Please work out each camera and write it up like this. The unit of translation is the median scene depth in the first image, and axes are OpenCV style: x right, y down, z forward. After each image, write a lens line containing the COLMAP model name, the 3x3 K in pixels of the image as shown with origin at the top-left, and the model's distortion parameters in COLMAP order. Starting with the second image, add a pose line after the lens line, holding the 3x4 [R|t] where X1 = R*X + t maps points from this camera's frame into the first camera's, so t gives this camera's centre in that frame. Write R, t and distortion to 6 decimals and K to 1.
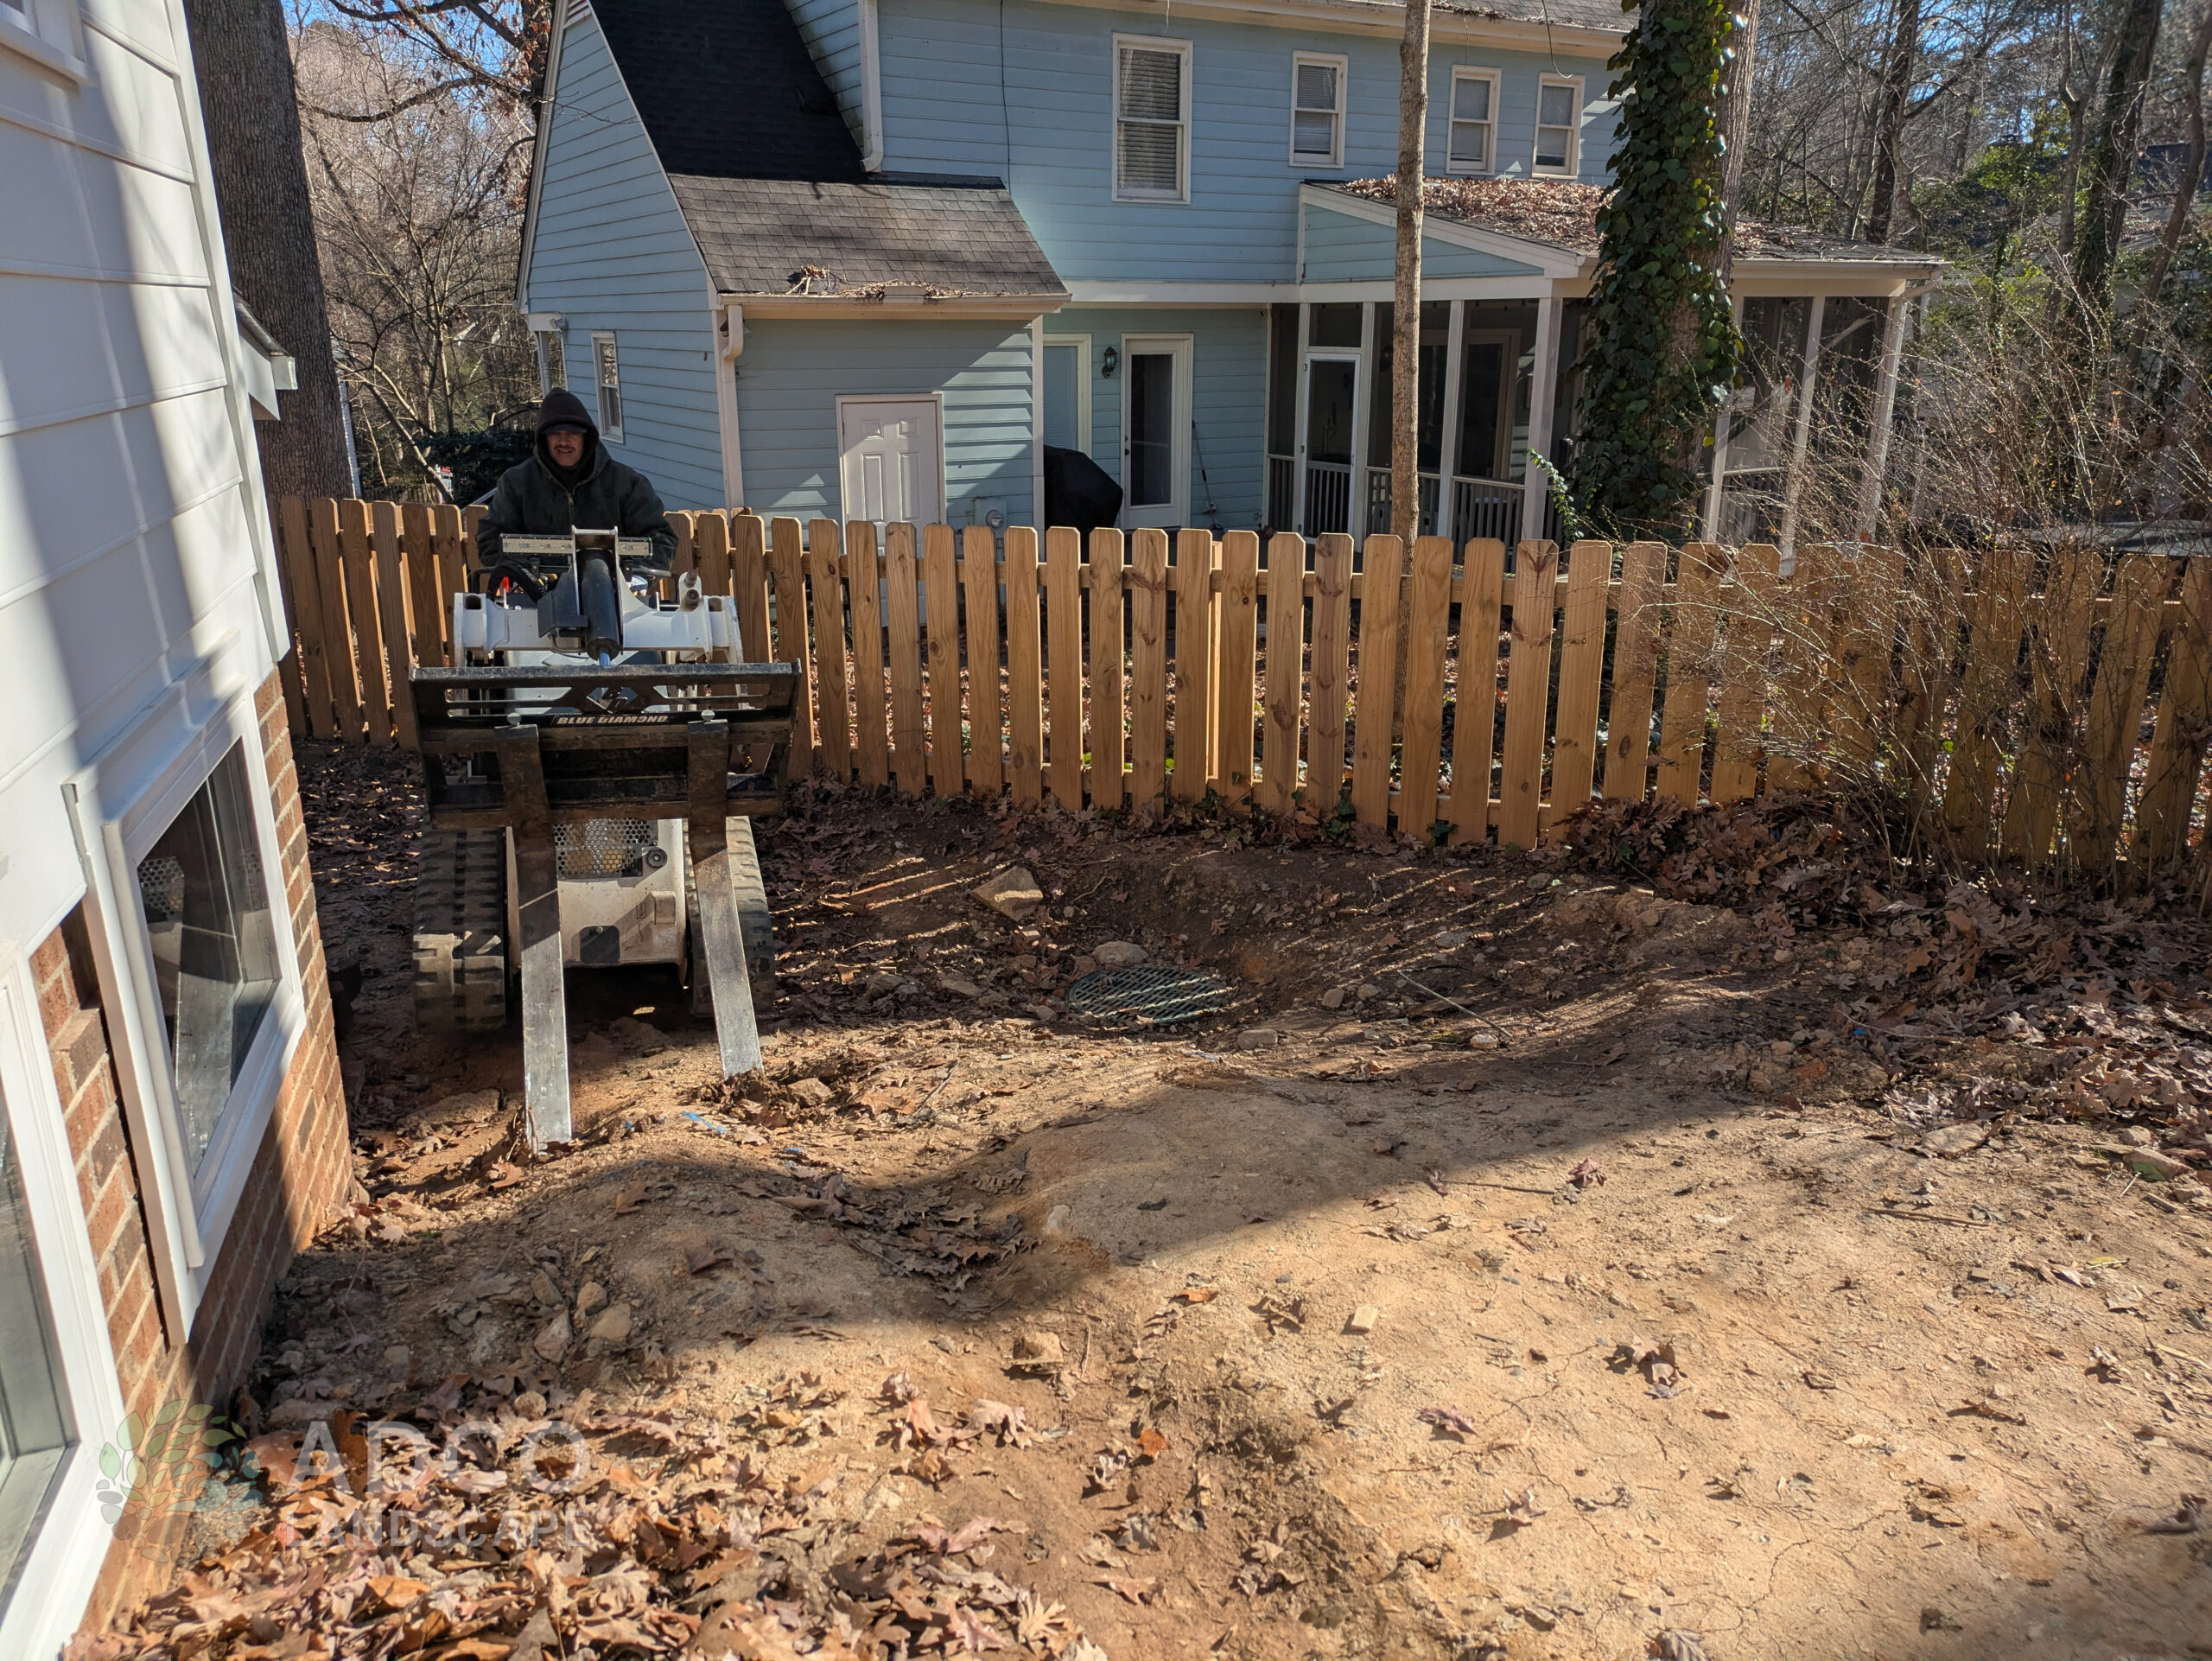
lens RADIAL K [[1672.5, 0, 1135.0], [0, 1672.5, 865.4], [0, 0, 1]] dist [0.044442, -0.061390]
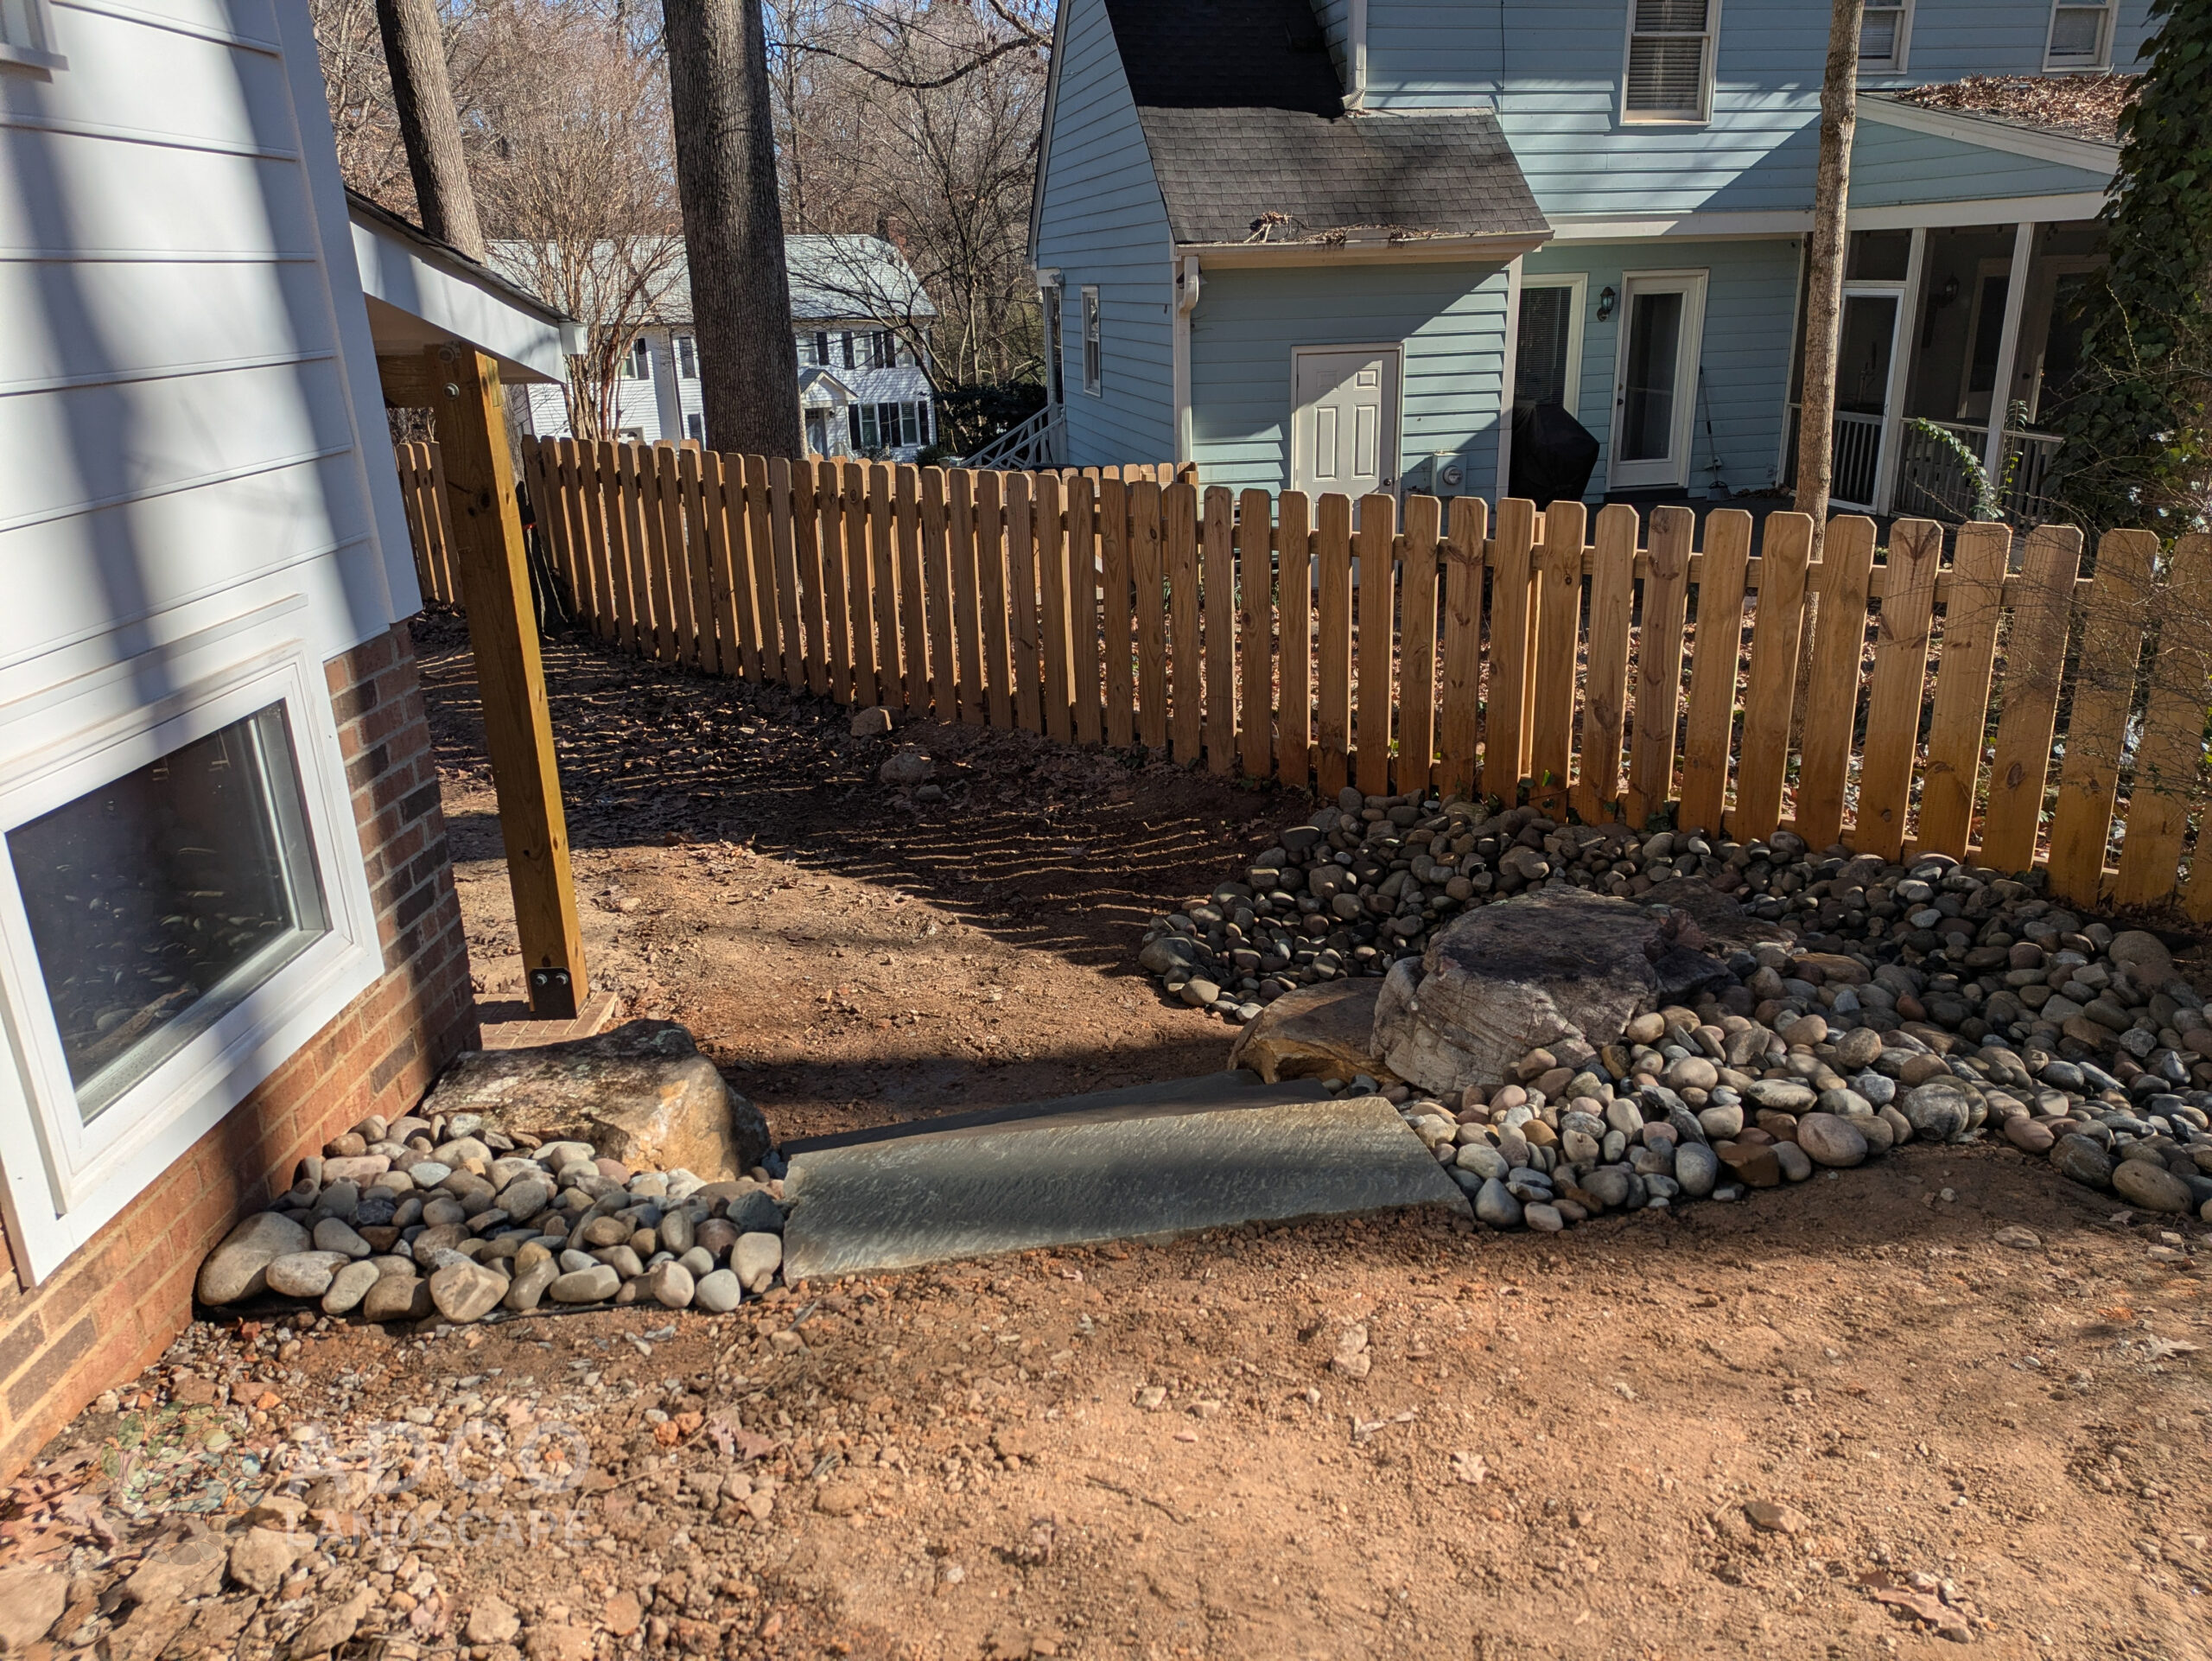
lens RADIAL K [[1674.7, 0, 1096.6], [0, 1674.7, 889.6], [0, 0, 1]] dist [0.043887, -0.059324]
pose [[0.943232, 0.091086, -0.319401, 0.057606], [-0.077545, 0.995477, 0.054889, -0.010857], [0.322956, -0.027005, 0.946029, 0.031267]]
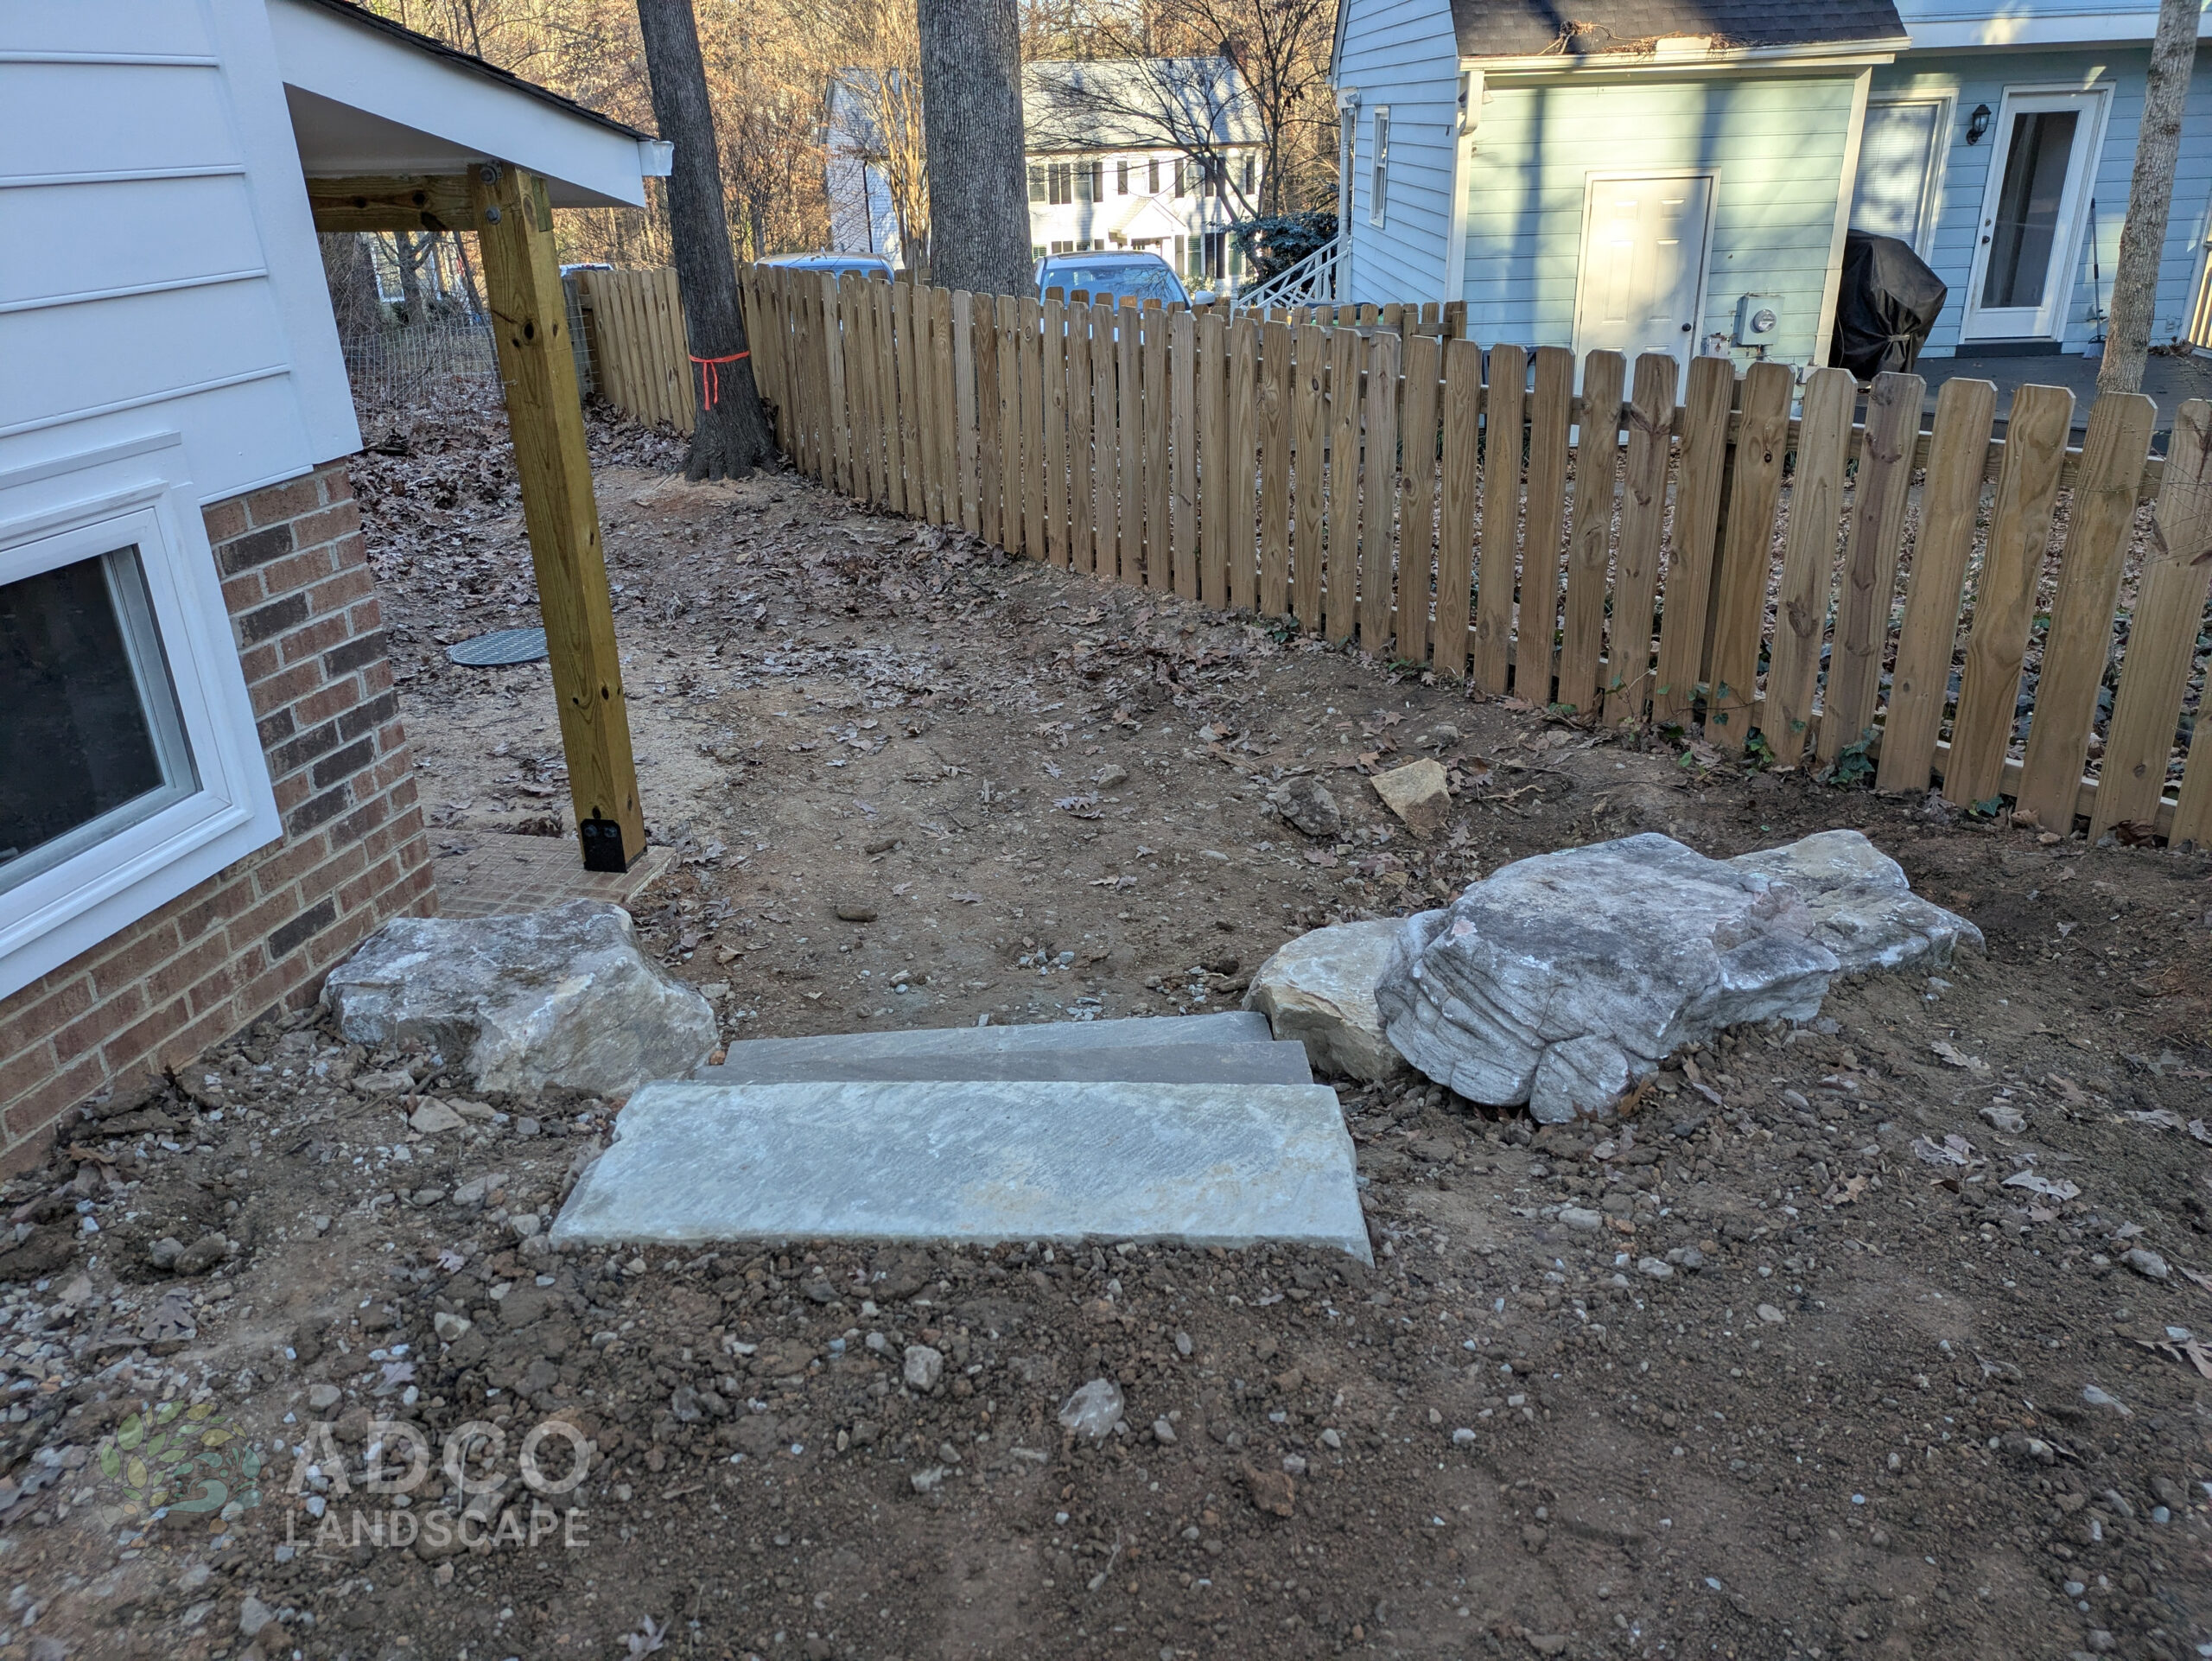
lens RADIAL K [[1662.4, 0, 1051.3], [0, 1662.4, 828.7], [0, 0, 1]] dist [0.020861, -0.003843]
pose [[0.846564, 0.188134, -0.497930, 0.091314], [-0.136647, 0.980918, 0.138300, -0.026215], [0.514448, -0.049040, 0.856118, 0.091222]]
